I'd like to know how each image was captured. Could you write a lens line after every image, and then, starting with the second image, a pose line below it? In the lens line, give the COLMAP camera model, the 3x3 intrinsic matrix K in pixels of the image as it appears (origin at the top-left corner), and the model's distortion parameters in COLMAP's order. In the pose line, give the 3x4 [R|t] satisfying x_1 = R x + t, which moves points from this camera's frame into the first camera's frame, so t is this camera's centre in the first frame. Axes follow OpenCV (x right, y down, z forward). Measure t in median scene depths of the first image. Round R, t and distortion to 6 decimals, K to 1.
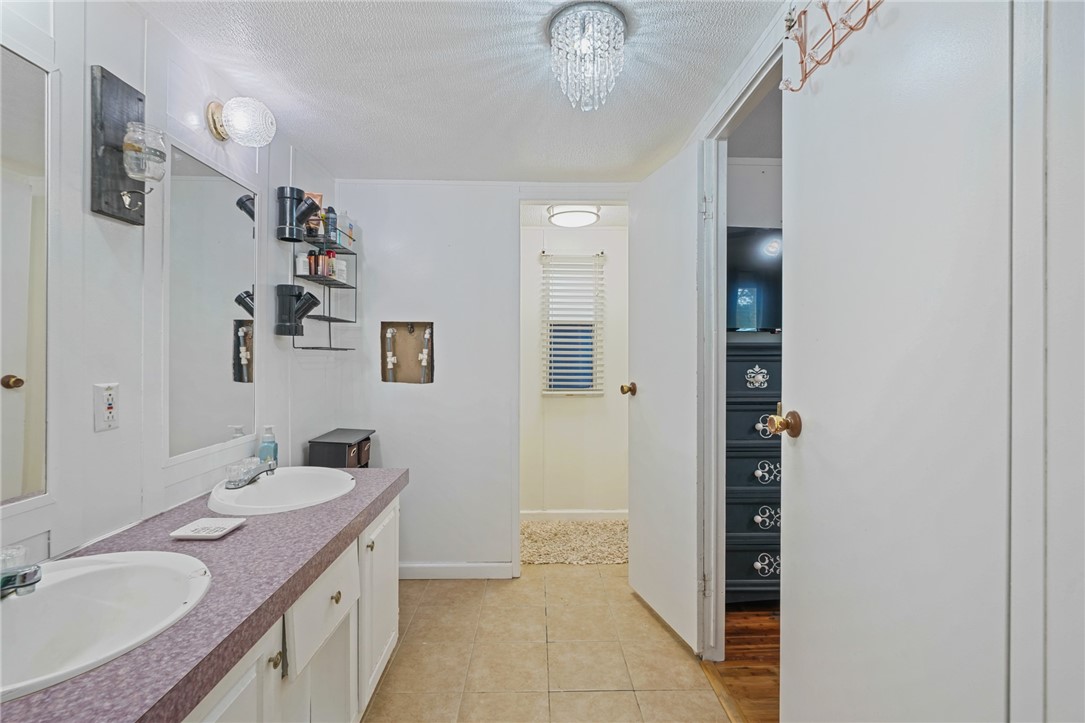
lens RADIAL K [[491.9, 0, 540.8], [0, 491.9, 365.4], [0, 0, 1]] dist [-0.007962, 0.000960]
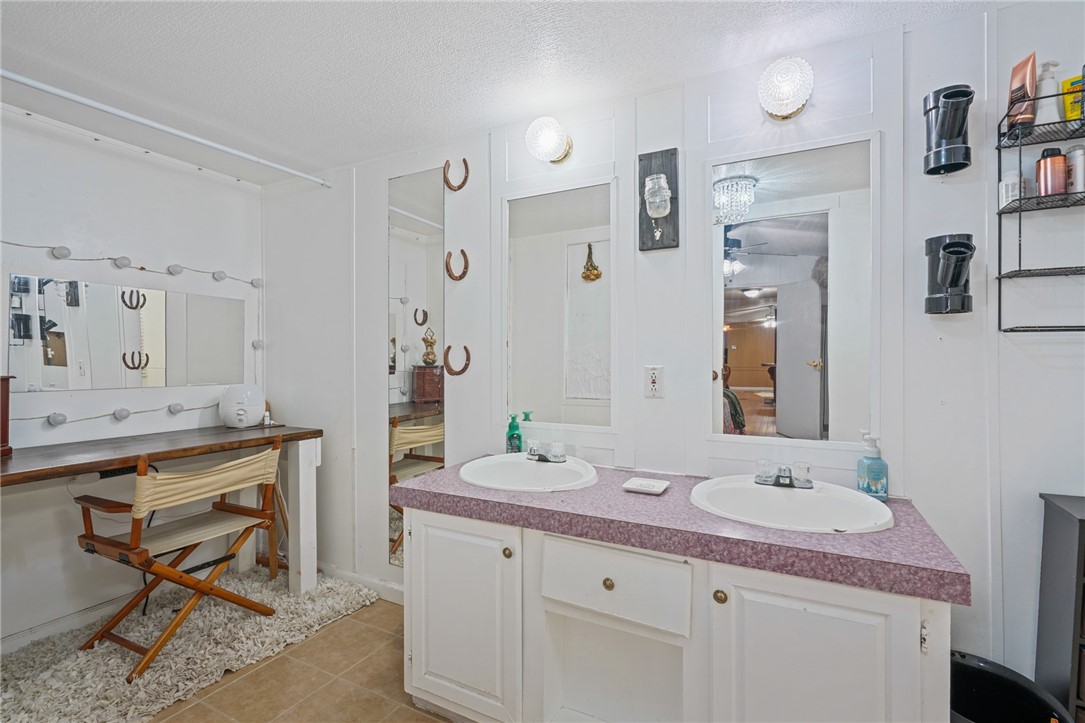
lens RADIAL K [[491.9, 0, 540.8], [0, 491.9, 365.4], [0, 0, 1]] dist [-0.007962, 0.000960]
pose [[-0.461898, 0.005701, -0.886915, 0.546469], [-0.024272, 0.999524, 0.019065, 0.015950], [0.886601, 0.030334, -0.461539, 1.361343]]
